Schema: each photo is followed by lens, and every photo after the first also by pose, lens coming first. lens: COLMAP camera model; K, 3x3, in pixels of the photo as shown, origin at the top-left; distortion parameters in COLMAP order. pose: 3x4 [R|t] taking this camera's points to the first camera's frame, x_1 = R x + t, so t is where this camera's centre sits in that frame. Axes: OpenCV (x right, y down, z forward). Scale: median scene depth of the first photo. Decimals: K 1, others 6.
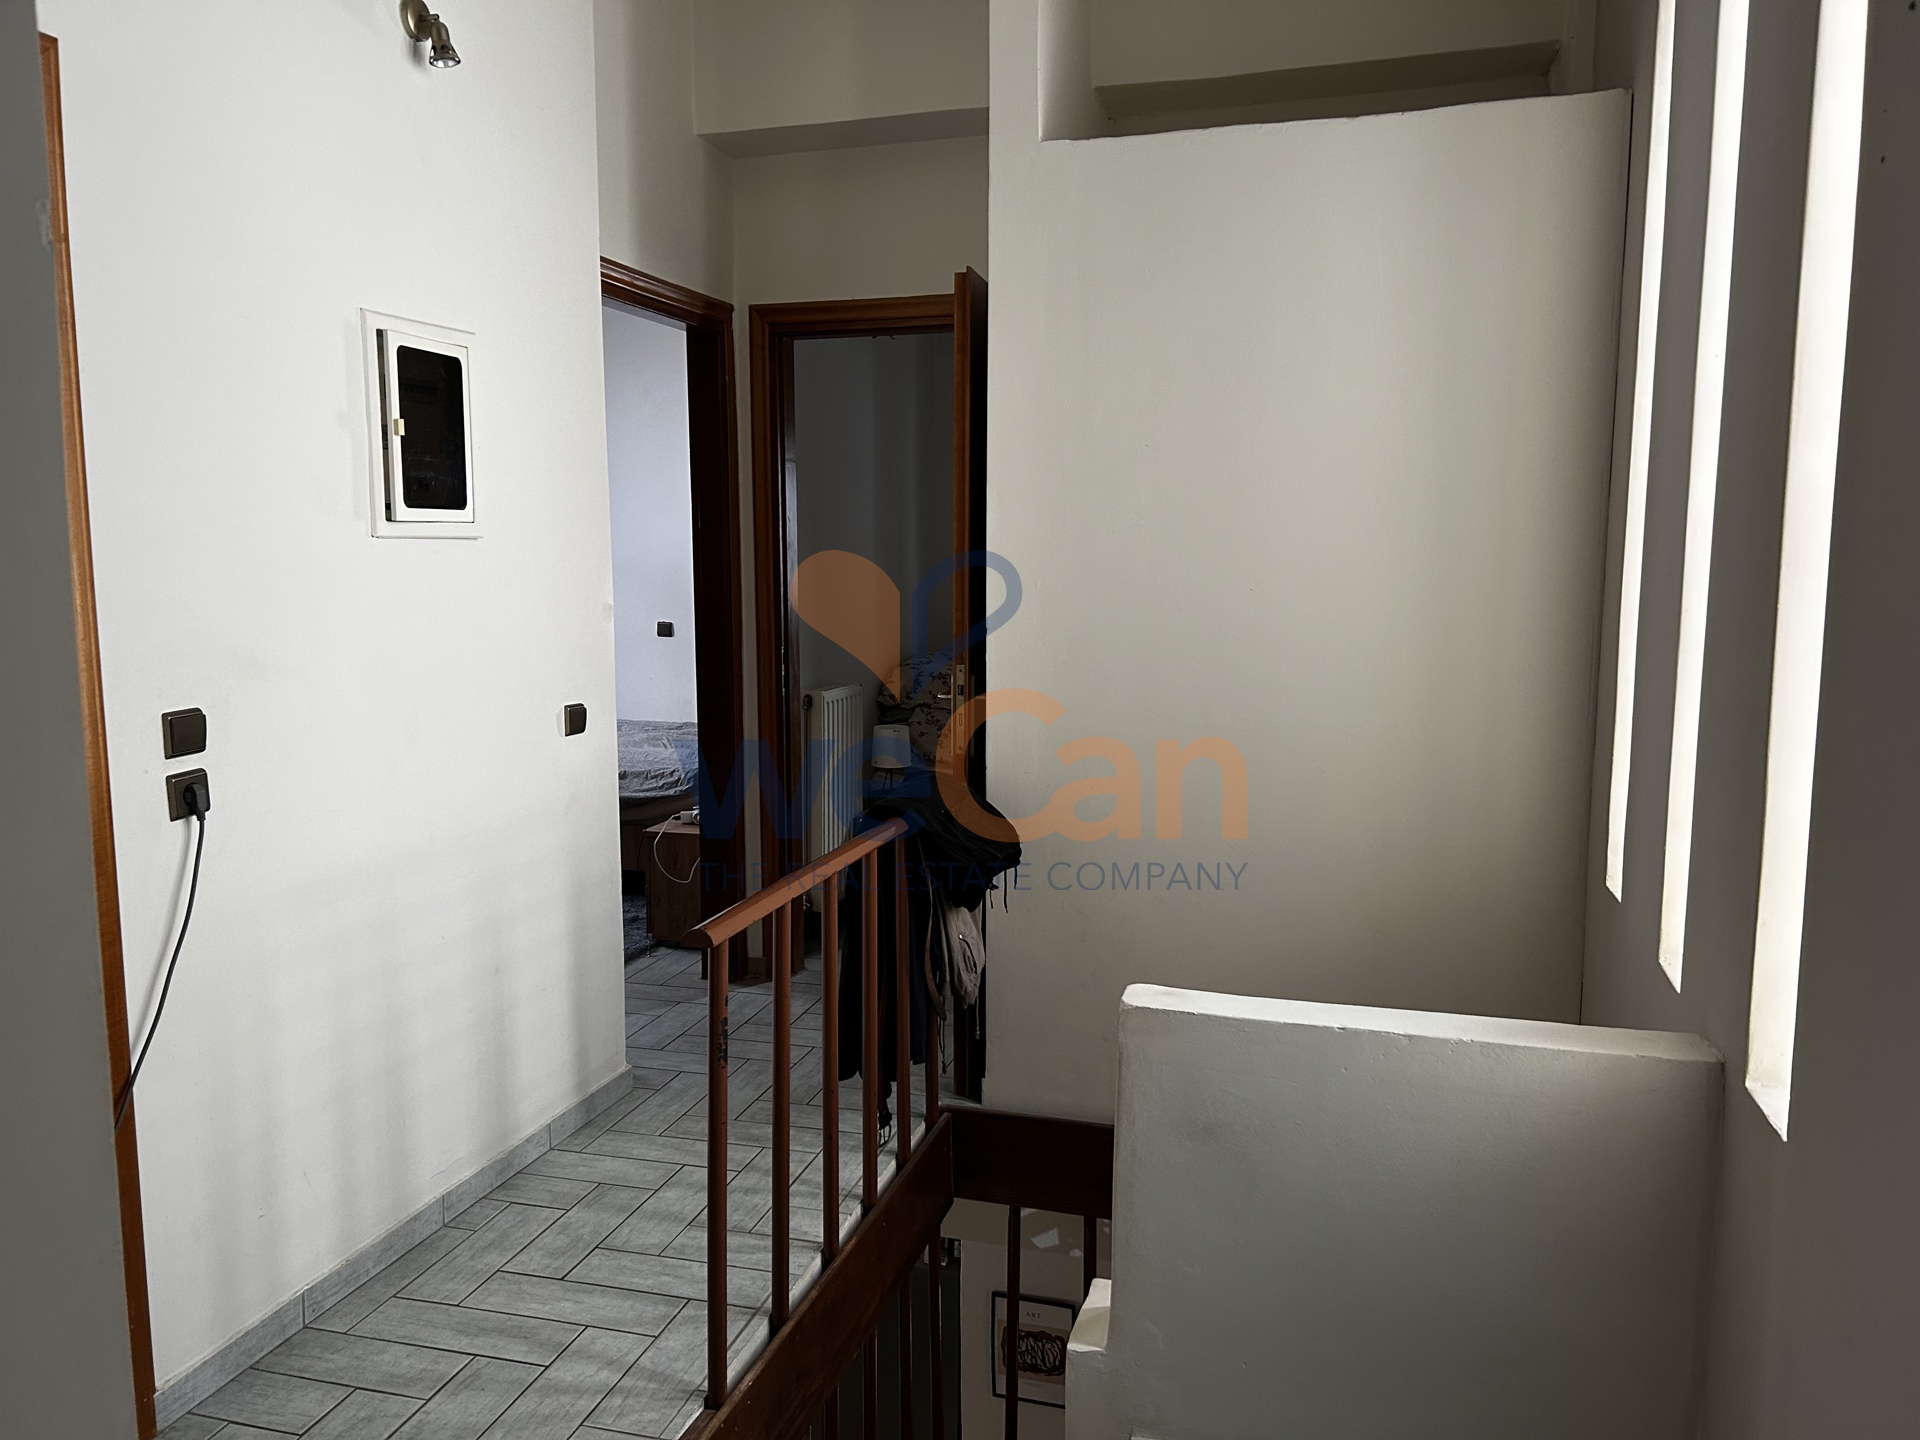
lens RADIAL K [[1446.5, 0, 958.8], [0, 1446.5, 720.1], [0, 0, 1]] dist [0.055644, -0.065379]
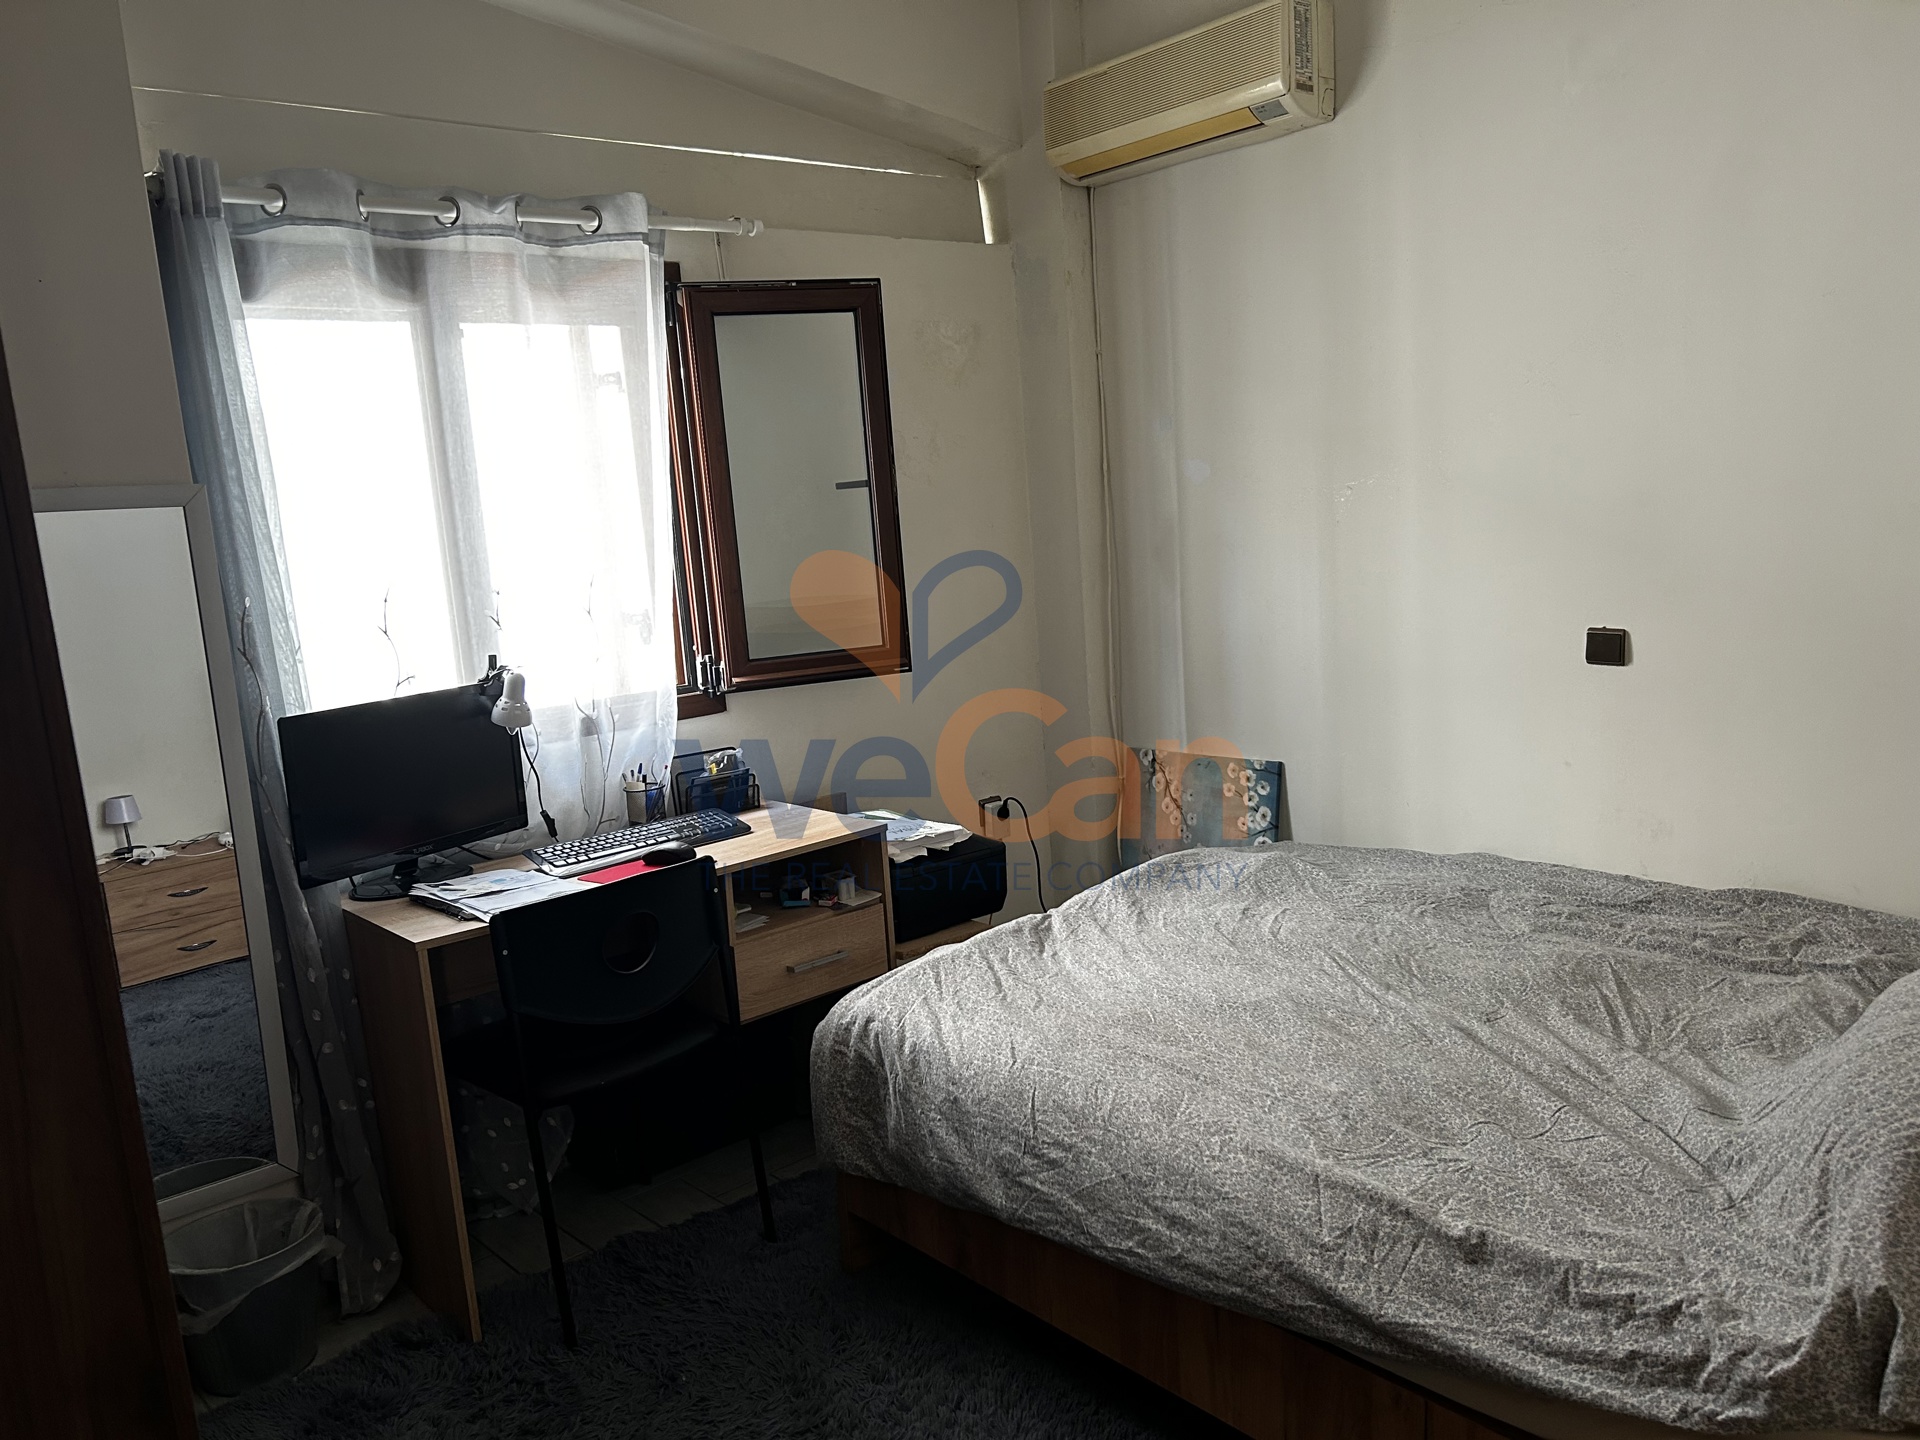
lens RADIAL K [[1446.5, 0, 960.3], [0, 1446.5, 720.5], [0, 0, 1]] dist [0.055644, -0.065379]
pose [[0.831939, 0.034768, -0.553777, -0.160301], [0.002893, 0.997750, 0.066988, -0.087630], [0.554860, -0.057332, 0.829966, 0.710682]]
